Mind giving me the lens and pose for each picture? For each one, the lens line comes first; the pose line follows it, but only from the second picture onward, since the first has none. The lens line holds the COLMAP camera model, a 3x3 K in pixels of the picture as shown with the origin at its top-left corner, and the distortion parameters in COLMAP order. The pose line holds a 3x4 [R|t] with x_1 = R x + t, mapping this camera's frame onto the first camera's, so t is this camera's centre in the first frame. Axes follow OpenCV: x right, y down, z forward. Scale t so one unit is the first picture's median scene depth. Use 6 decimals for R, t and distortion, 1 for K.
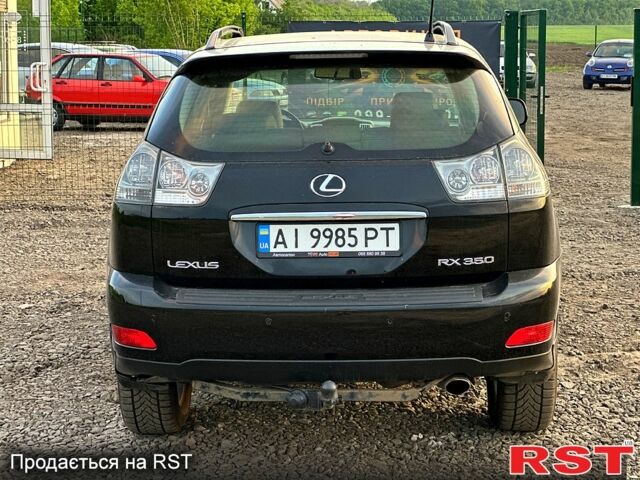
lens RADIAL K [[1392.5, 0, 320.0], [0, 1392.5, 240.0], [0, 0, 1]] dist [0.079599, 0.599500]
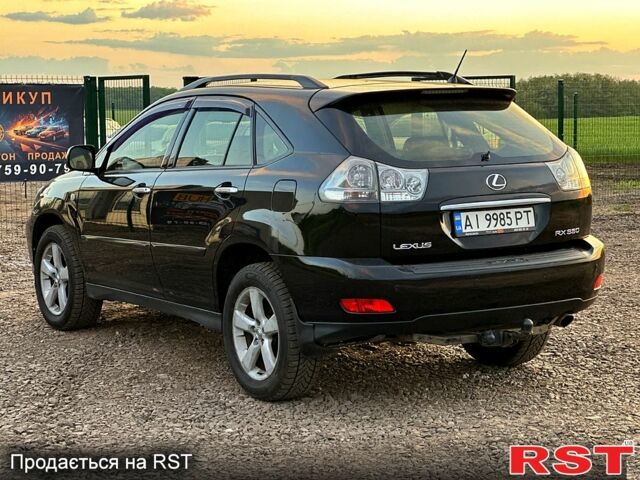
lens RADIAL K [[1392.5, 0, 320.0], [0, 1392.5, 240.0], [0, 0, 1]] dist [0.079599, 0.599500]
pose [[0.839409, -0.057603, 0.540439, -0.892039], [0.086475, 0.995856, -0.028168, 0.042340], [-0.536576, 0.070379, 0.840912, -0.072798]]
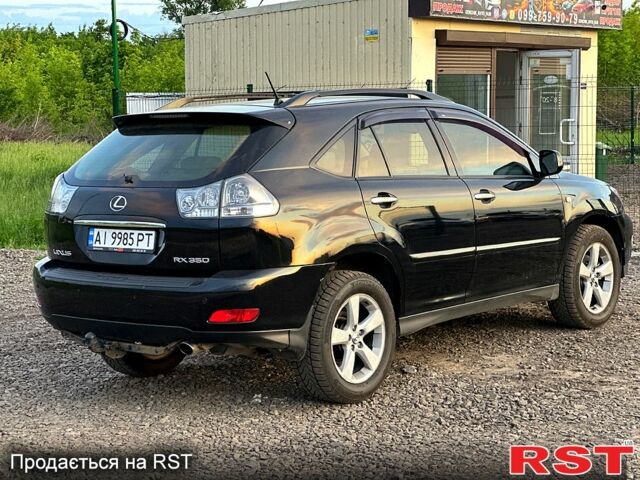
lens RADIAL K [[1392.5, 0, 320.0], [0, 1392.5, 240.0], [0, 0, 1]] dist [0.079599, 0.599500]
pose [[0.783822, 0.047322, -0.619180, 1.089877], [-0.071725, 0.997318, -0.014574, 0.006149], [0.616830, 0.055834, 0.785114, -0.032677]]
